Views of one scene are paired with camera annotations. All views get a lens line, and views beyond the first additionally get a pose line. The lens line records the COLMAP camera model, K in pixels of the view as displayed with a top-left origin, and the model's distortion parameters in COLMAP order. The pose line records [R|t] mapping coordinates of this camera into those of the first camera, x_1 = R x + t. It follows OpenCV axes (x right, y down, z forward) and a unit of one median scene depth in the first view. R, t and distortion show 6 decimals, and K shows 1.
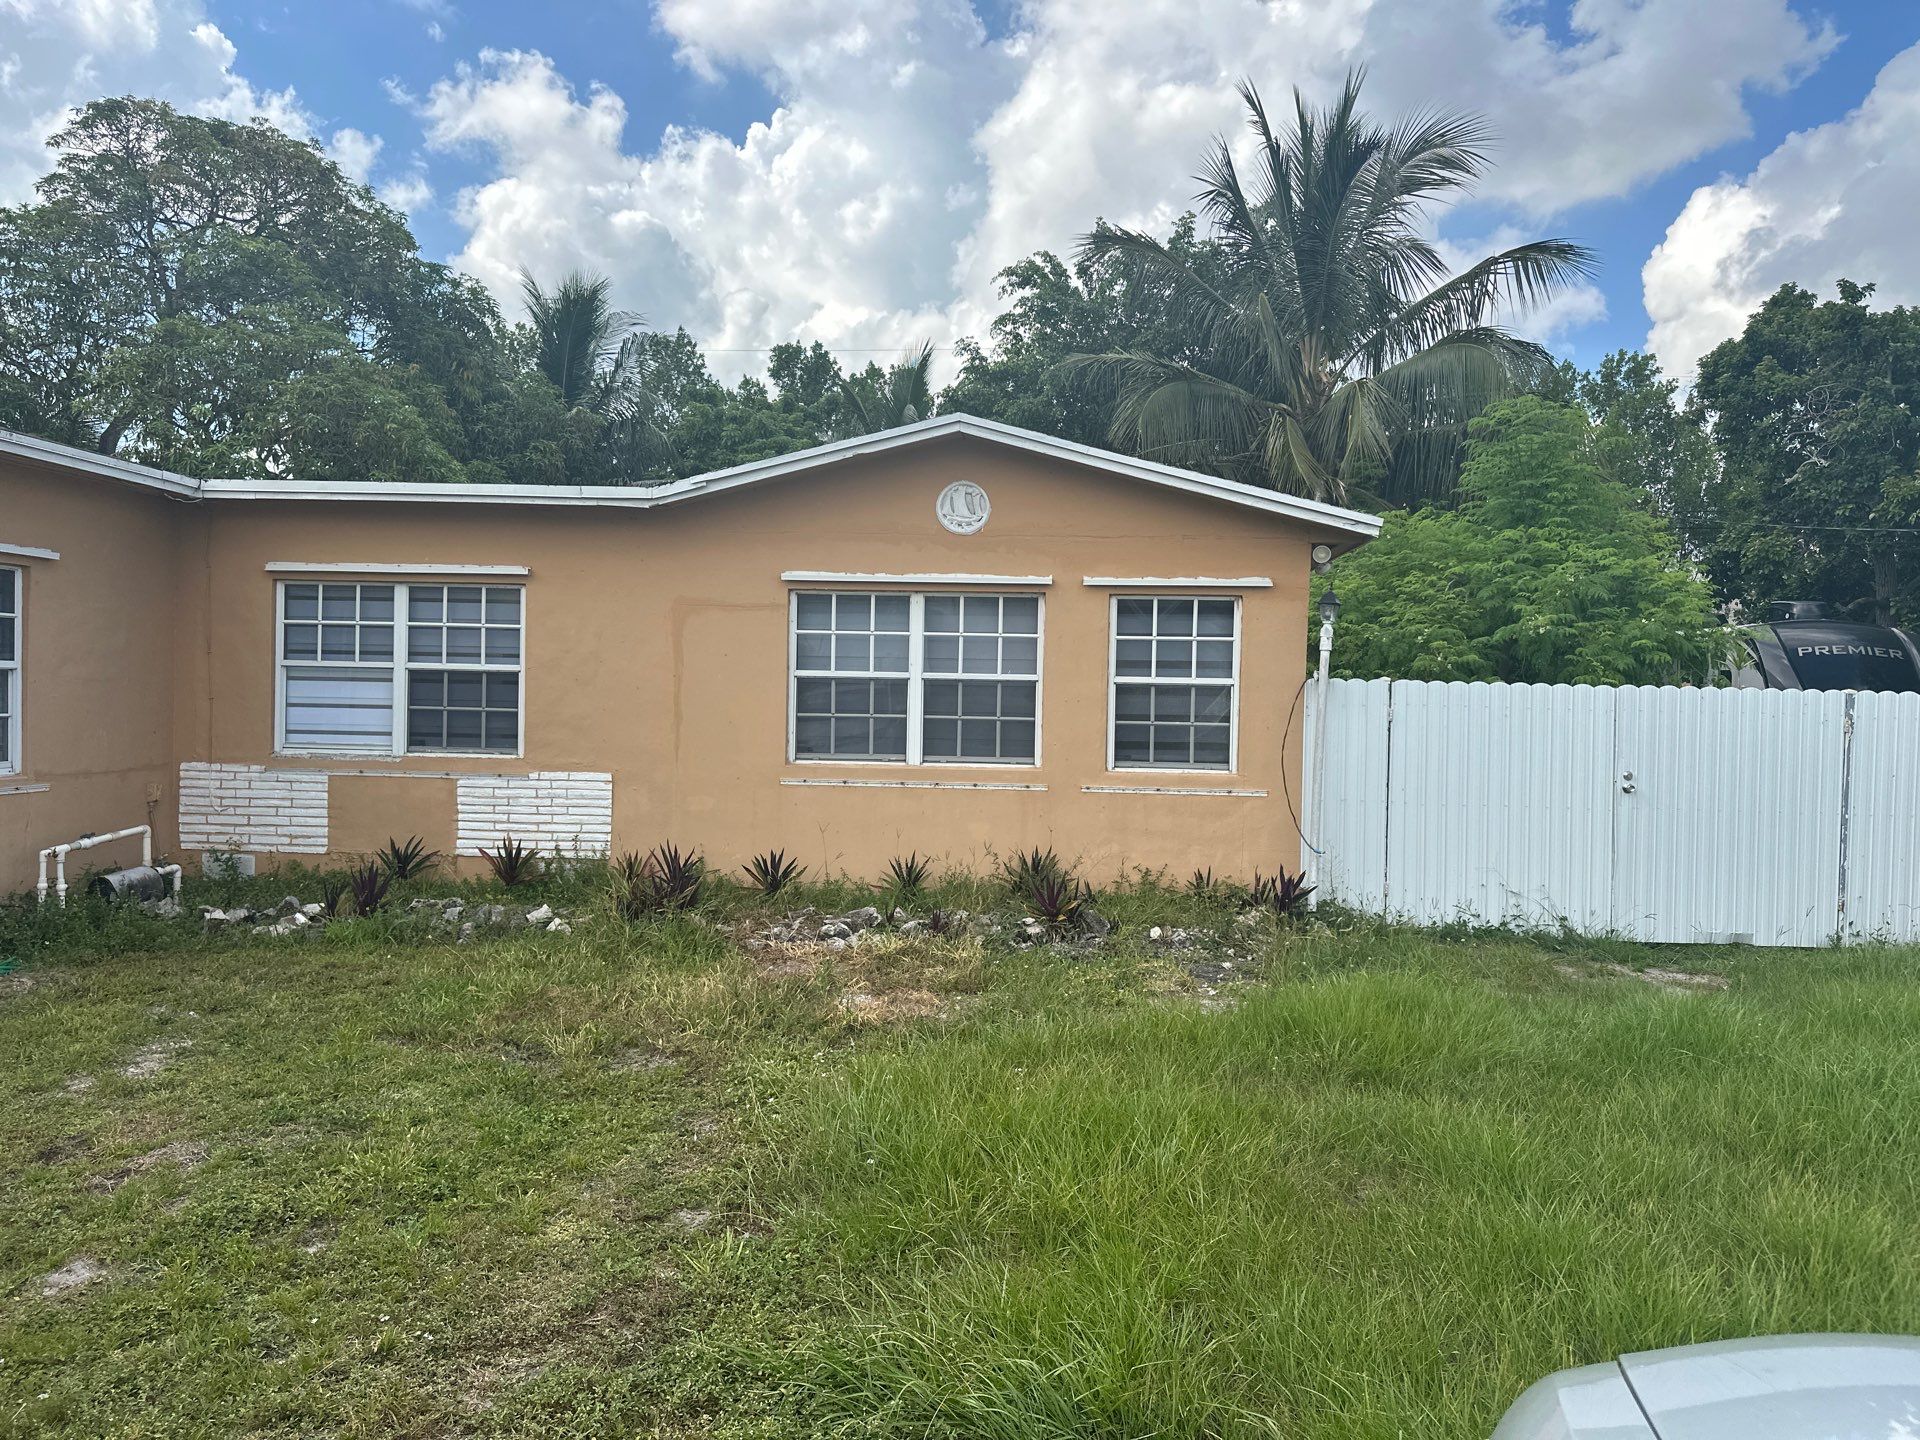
lens RADIAL K [[1347.7, 0, 968.8], [0, 1347.7, 720.0], [0, 0, 1]] dist [0.044081, -0.054367]
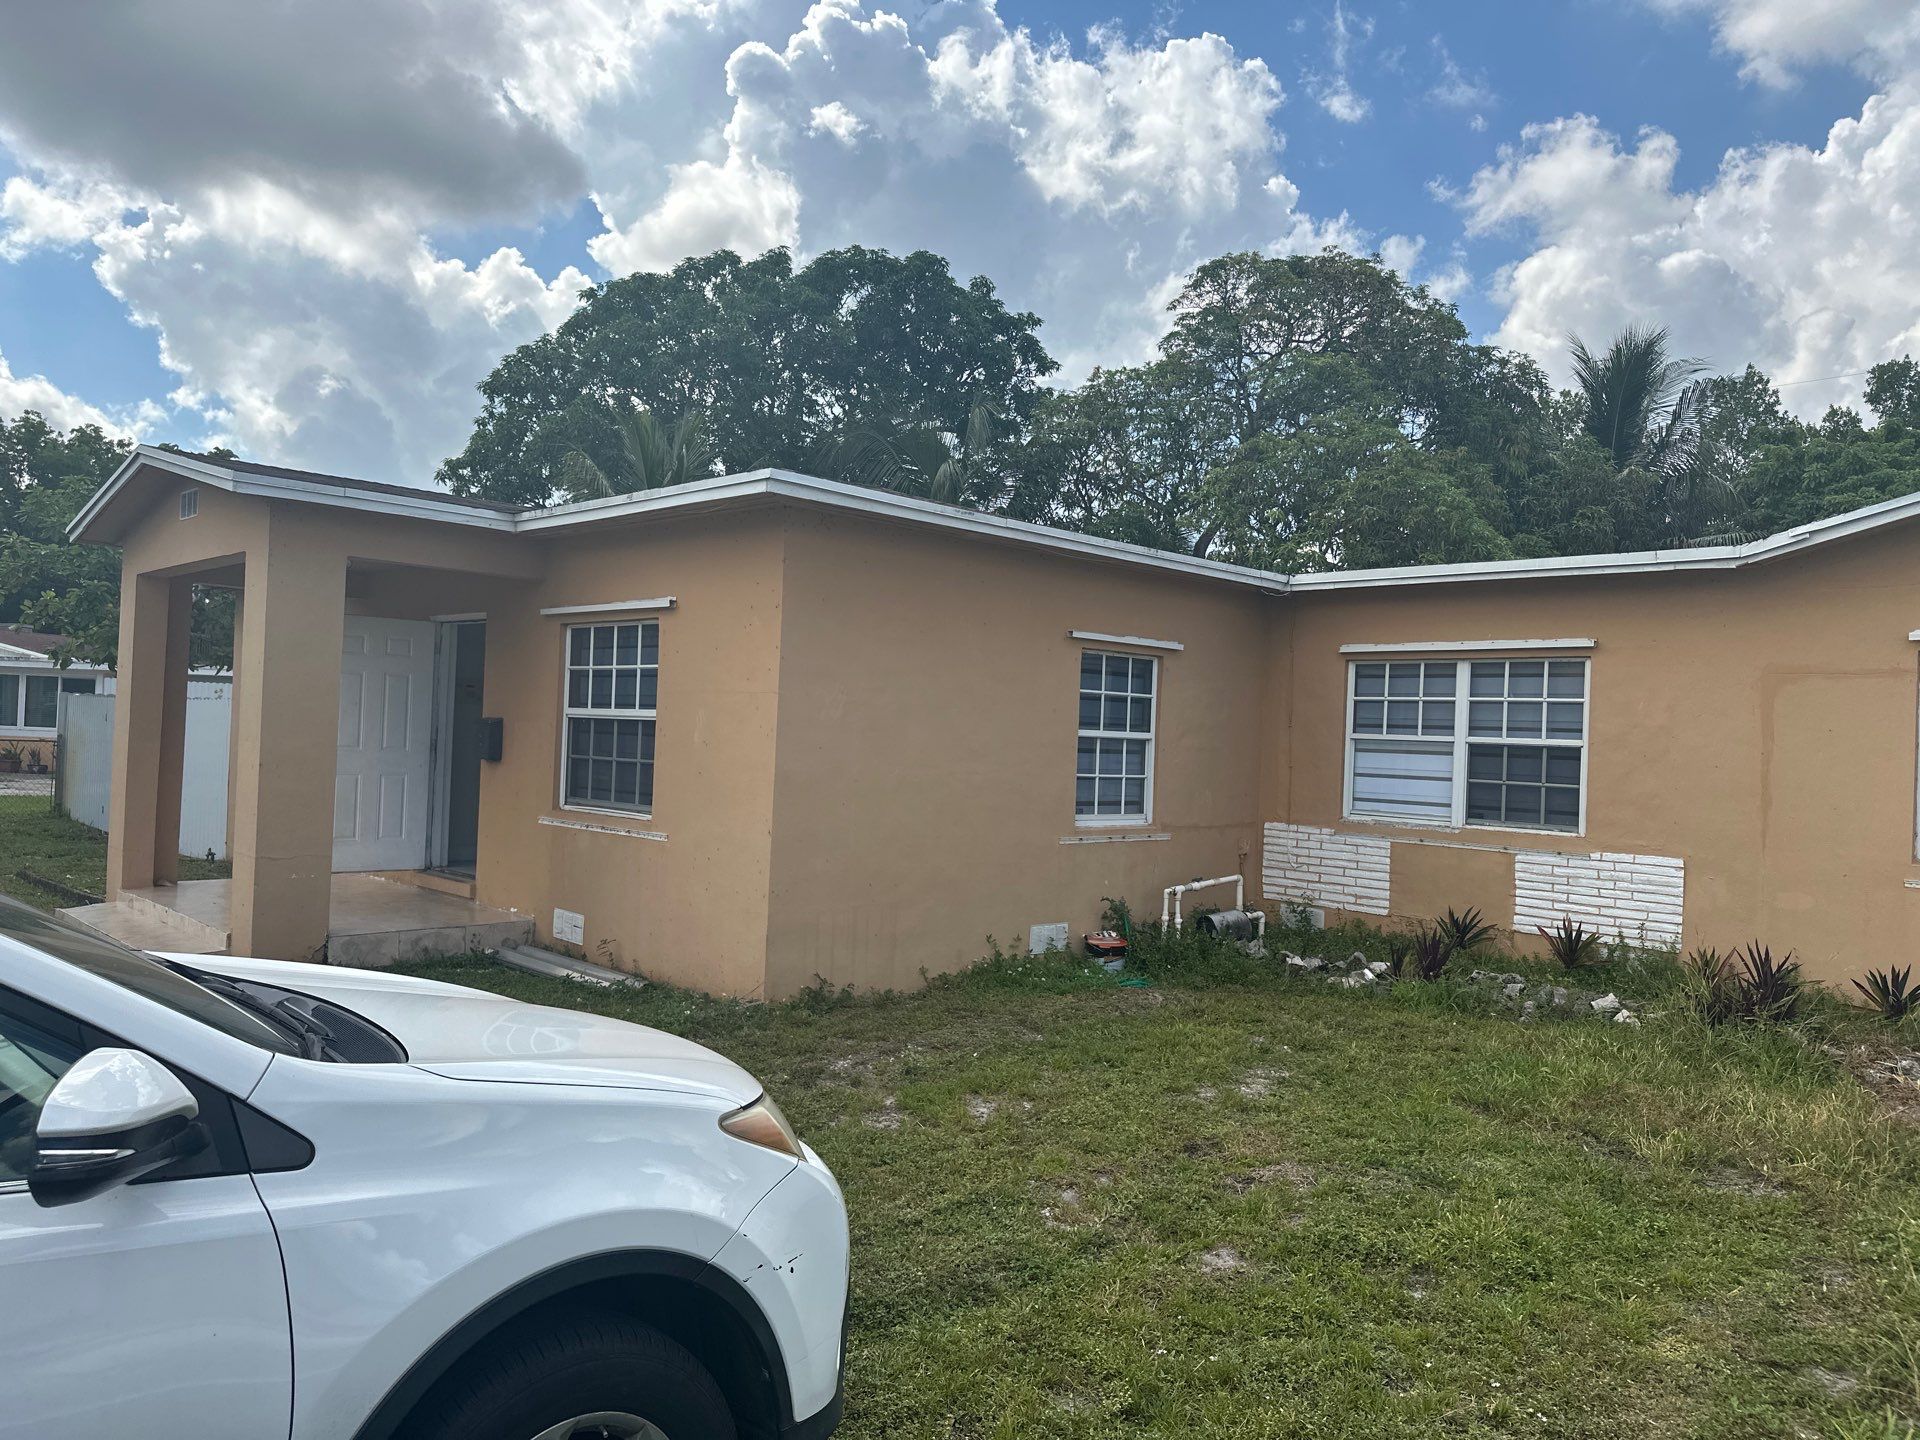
lens RADIAL K [[1347.7, 0, 968.8], [0, 1347.7, 720.0], [0, 0, 1]] dist [0.044081, -0.054367]
pose [[0.749641, -0.000072, -0.661845, -0.019448], [-0.035614, 0.998547, -0.040448, -0.000123], [0.660886, 0.053892, 0.748549, -0.017408]]
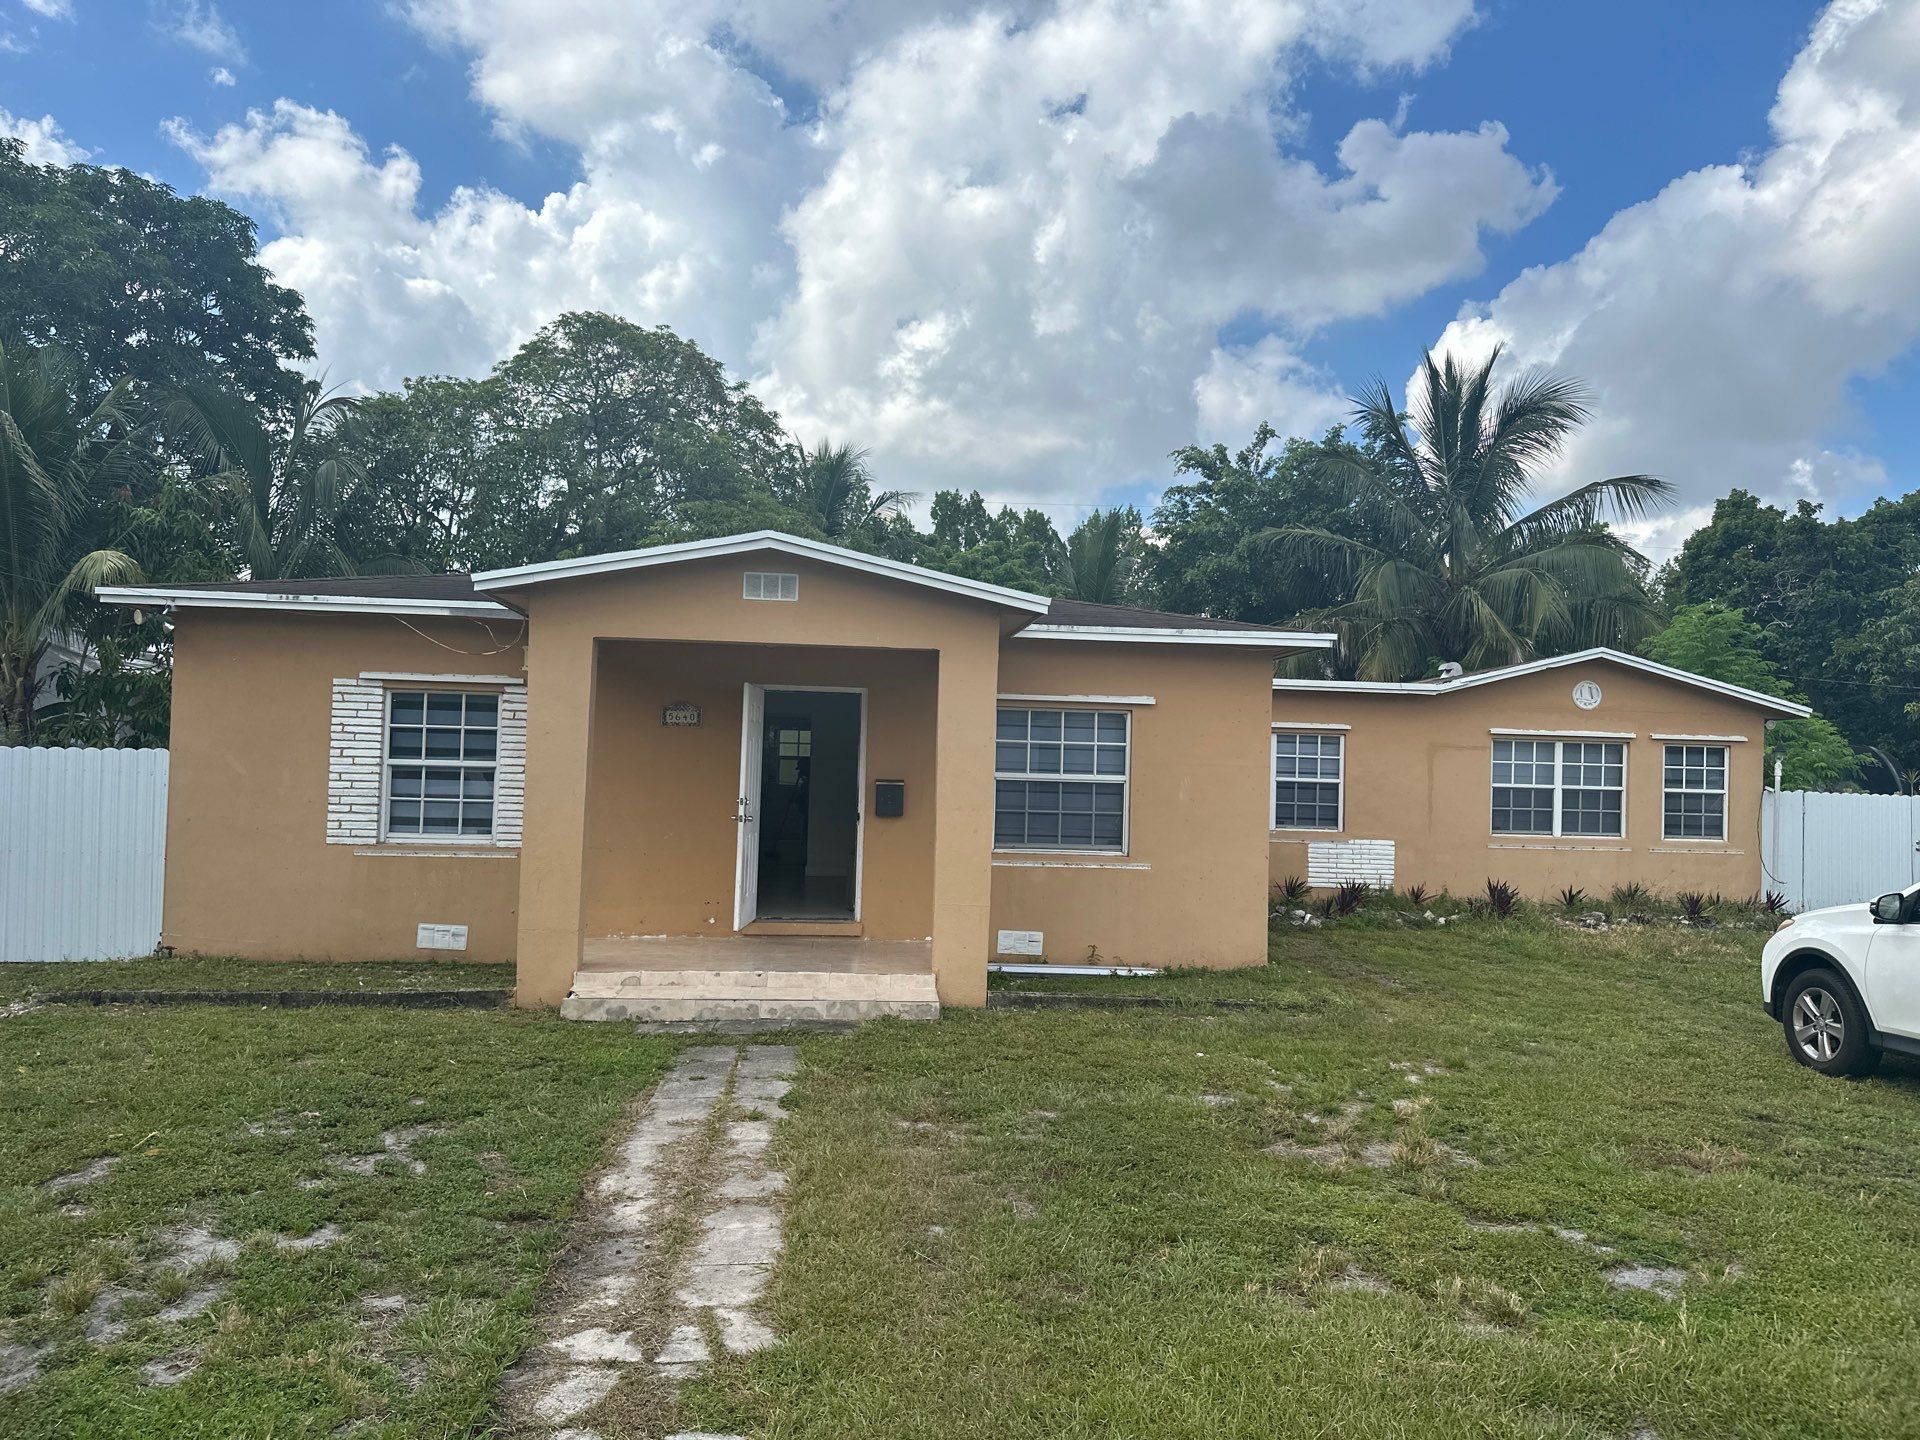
lens RADIAL K [[1347.7, 0, 968.8], [0, 1347.7, 720.0], [0, 0, 1]] dist [0.044081, -0.054367]
pose [[0.988118, 0.012895, 0.153155, -1.091894], [-0.004336, 0.998416, -0.056090, -0.017138], [-0.153635, 0.054759, 0.986609, -0.668453]]
